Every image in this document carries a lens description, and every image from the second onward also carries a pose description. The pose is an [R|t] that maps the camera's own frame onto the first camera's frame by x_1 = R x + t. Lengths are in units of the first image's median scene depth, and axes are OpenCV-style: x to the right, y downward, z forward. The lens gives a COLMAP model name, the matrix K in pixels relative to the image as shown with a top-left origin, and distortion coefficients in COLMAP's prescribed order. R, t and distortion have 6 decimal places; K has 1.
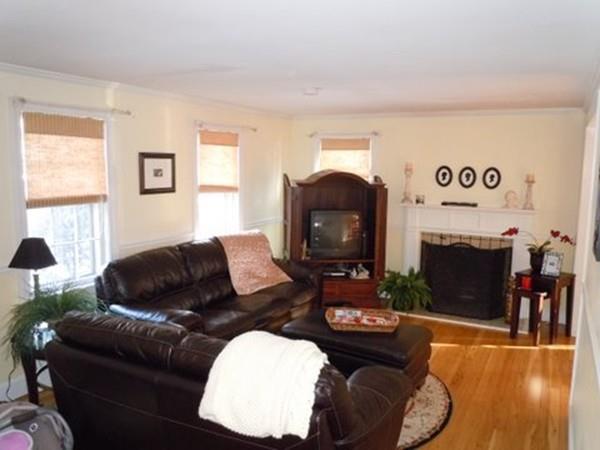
lens RADIAL K [[504.5, 0, 300.0], [0, 504.5, 225.0], [0, 0, 1]] dist [-0.011558, -0.011185]
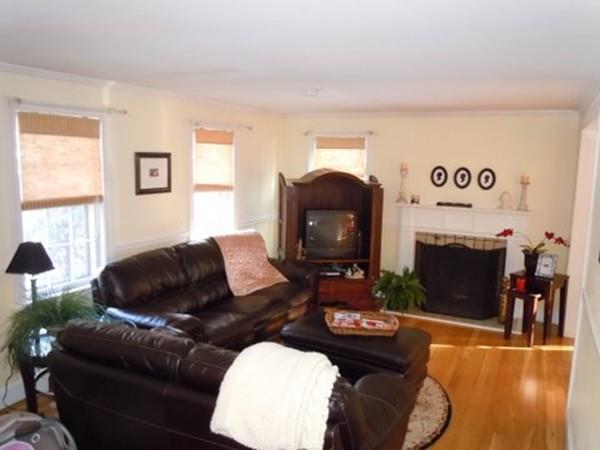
lens RADIAL K [[504.5, 0, 300.0], [0, 504.5, 225.0], [0, 0, 1]] dist [-0.011558, -0.011185]
pose [[0.999597, 0.004842, 0.027978, -0.024215], [-0.005254, 0.999879, 0.014653, -0.017763], [-0.027904, -0.014794, 0.999501, 0.005255]]
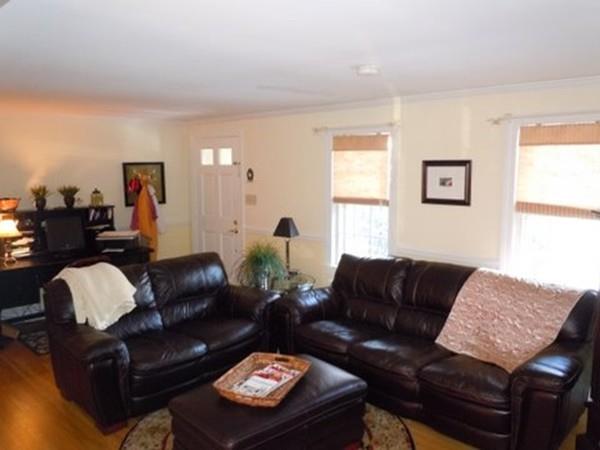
lens RADIAL K [[504.5, 0, 300.0], [0, 504.5, 225.0], [0, 0, 1]] dist [-0.011558, -0.011185]
pose [[-0.291117, 0.099670, -0.951481, 0.713499], [-0.112851, 0.984037, 0.137609, -0.129712], [0.950008, 0.147436, -0.275222, 1.068881]]
